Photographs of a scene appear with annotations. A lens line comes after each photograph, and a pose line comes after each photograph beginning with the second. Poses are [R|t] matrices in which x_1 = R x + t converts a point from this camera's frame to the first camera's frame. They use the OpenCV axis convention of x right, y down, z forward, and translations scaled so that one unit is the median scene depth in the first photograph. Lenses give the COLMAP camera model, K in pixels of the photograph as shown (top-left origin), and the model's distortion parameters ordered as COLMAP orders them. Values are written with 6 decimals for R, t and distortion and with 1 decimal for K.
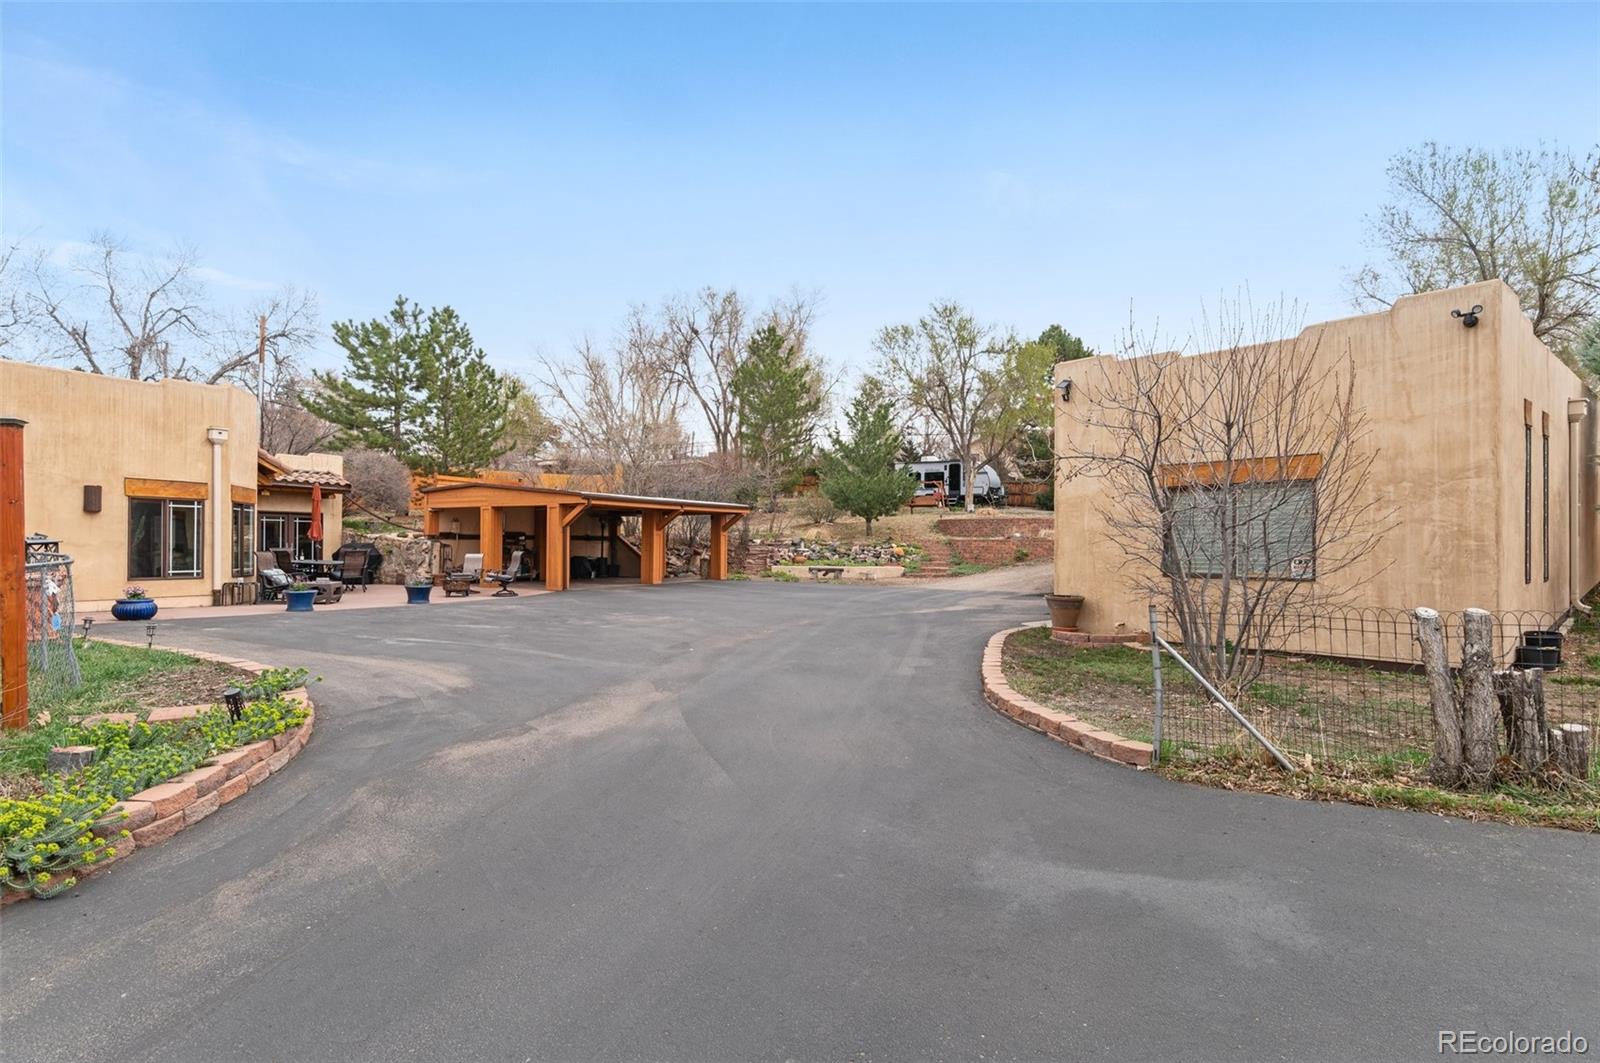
lens RADIAL K [[784.0, 0, 799.9], [0, 784.0, 535.9], [0, 0, 1]] dist [-0.003278, 0.000140]
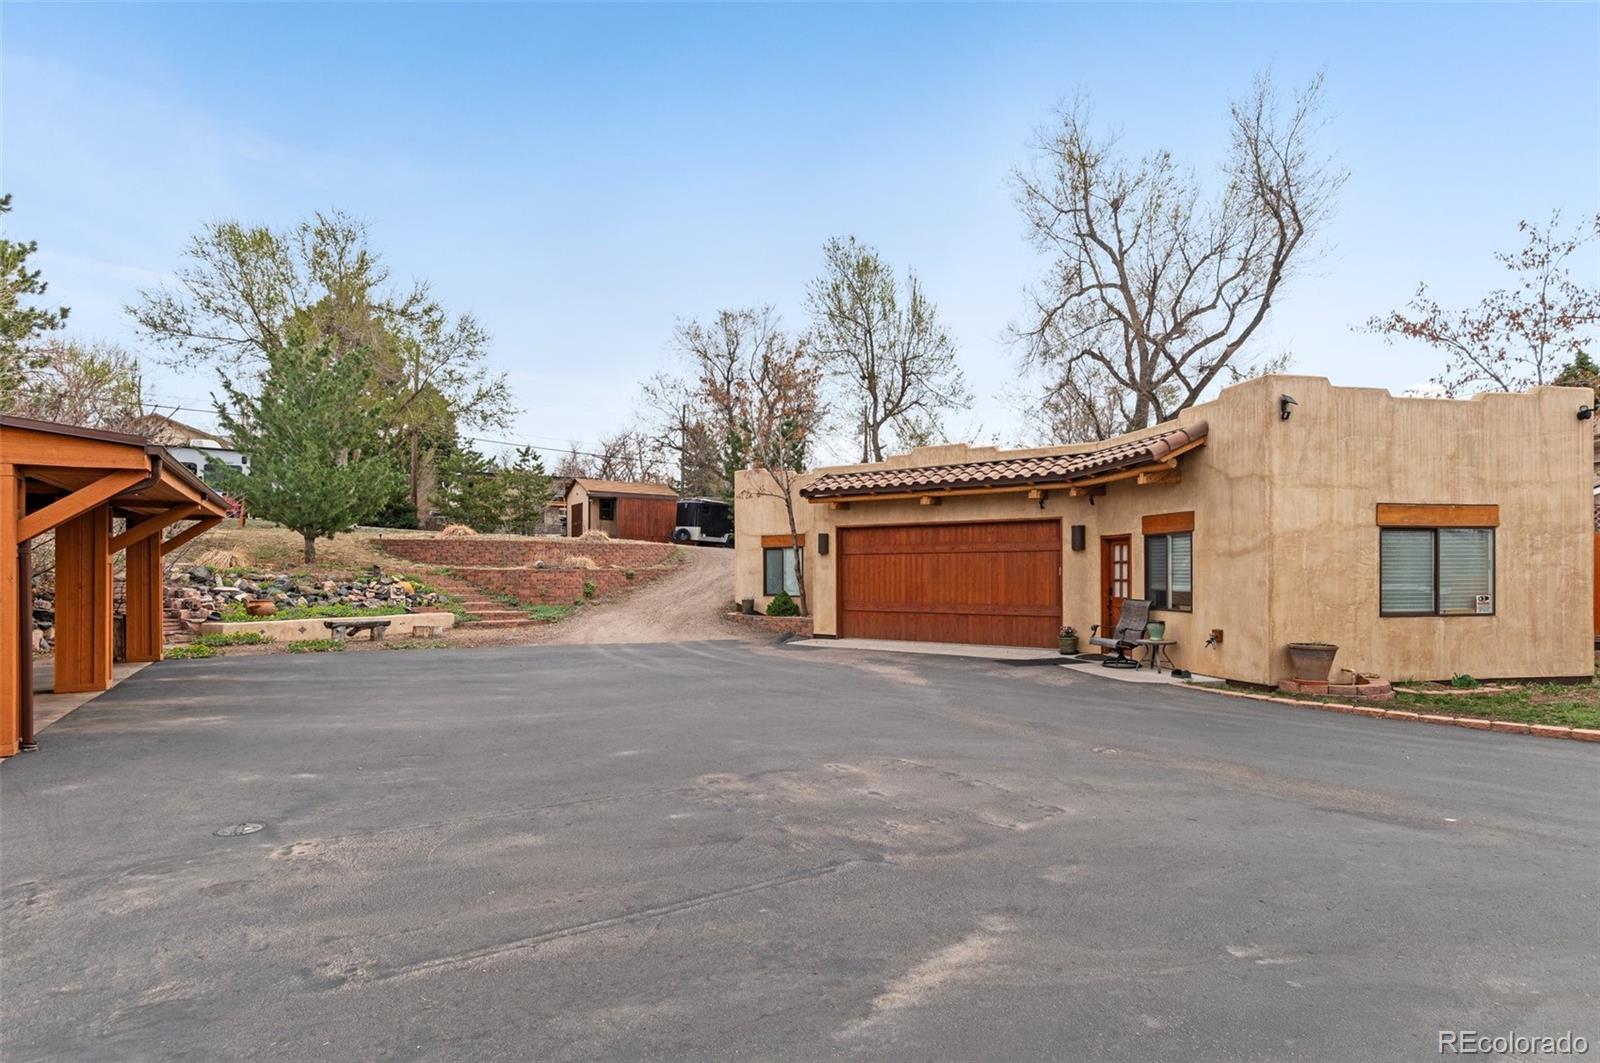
lens RADIAL K [[817.9, 0, 798.3], [0, 817.9, 570.8], [0, 0, 1]] dist [-0.002649, -0.000912]
pose [[0.521007, -0.003615, 0.853545, -0.733202], [-0.007799, 0.999929, 0.008996, -0.008585], [-0.853517, -0.011344, 0.520942, 1.011990]]
